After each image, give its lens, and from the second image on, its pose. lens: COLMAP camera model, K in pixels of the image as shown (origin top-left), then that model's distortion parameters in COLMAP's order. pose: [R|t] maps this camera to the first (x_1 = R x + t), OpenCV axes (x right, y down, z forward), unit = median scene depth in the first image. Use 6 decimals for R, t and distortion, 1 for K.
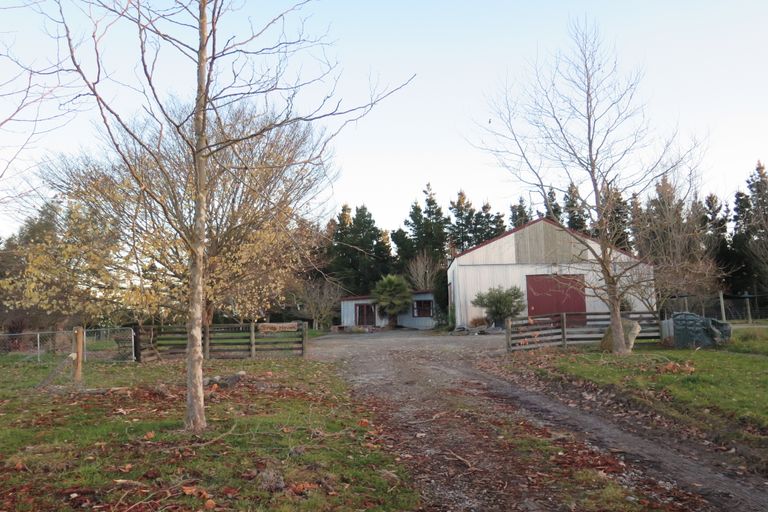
lens RADIAL K [[650.7, 0, 384.0], [0, 650.7, 256.0], [0, 0, 1]] dist [-0.009998, -0.002659]
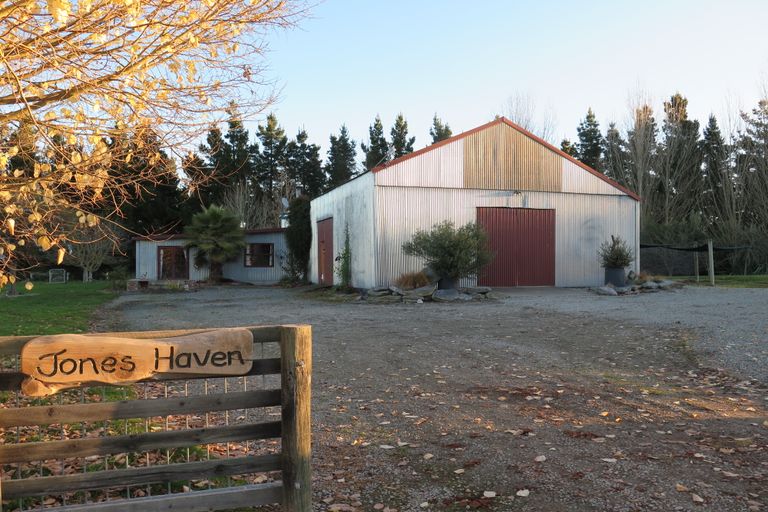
lens RADIAL K [[650.7, 0, 384.0], [0, 650.7, 256.0], [0, 0, 1]] dist [-0.009998, -0.002659]
pose [[0.937183, 0.019556, 0.348291, -0.033126], [-0.047588, 0.996261, 0.072111, 0.013710], [-0.345578, -0.084156, 0.934609, 0.165140]]
